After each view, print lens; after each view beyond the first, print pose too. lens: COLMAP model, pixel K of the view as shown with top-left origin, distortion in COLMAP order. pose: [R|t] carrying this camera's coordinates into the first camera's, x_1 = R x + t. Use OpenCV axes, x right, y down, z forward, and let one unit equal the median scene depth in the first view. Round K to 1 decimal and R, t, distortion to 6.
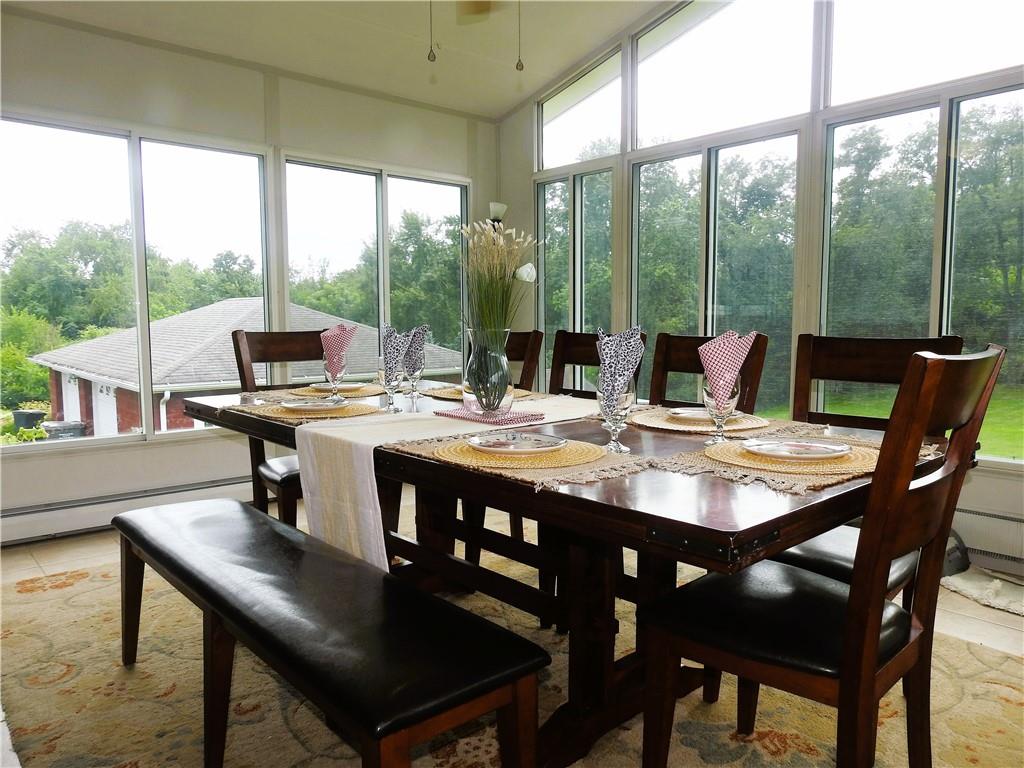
lens RADIAL K [[733.2, 0, 512.0], [0, 733.2, 384.0], [0, 0, 1]] dist [-0.005611, 0.002805]
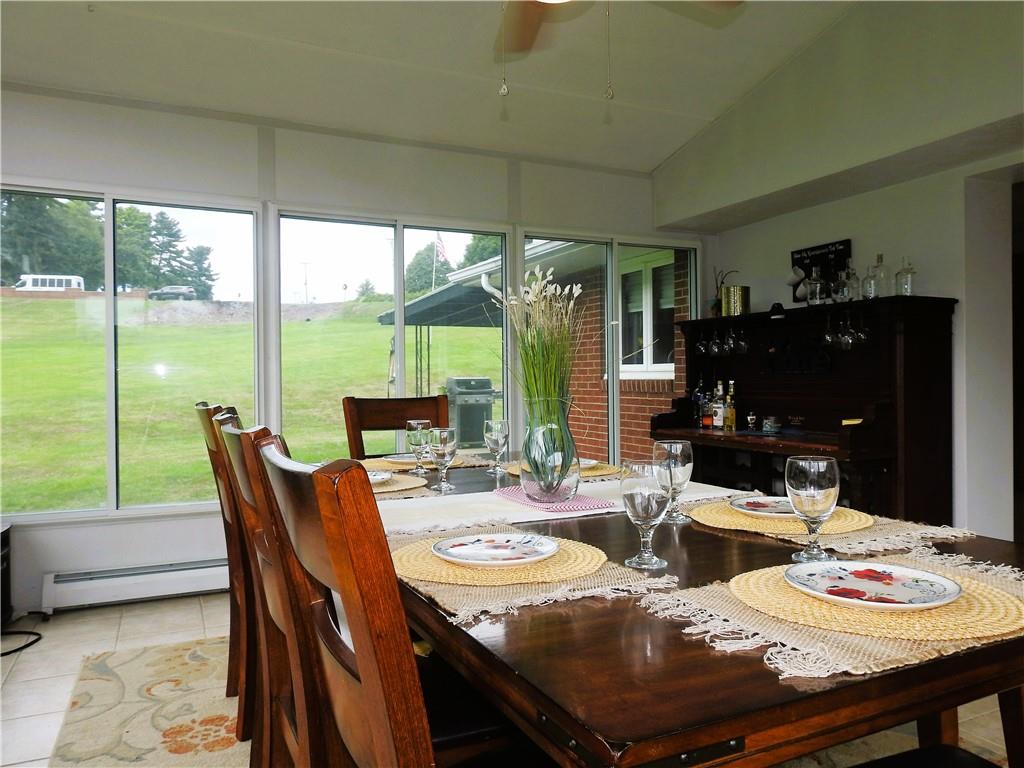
lens RADIAL K [[733.2, 0, 512.0], [0, 733.2, 384.0], [0, 0, 1]] dist [-0.005611, 0.002805]
pose [[0.959046, -0.003690, -0.283227, 0.233804], [-0.021151, 0.996190, -0.084602, -0.020095], [0.282461, 0.087128, 0.955314, 0.213019]]
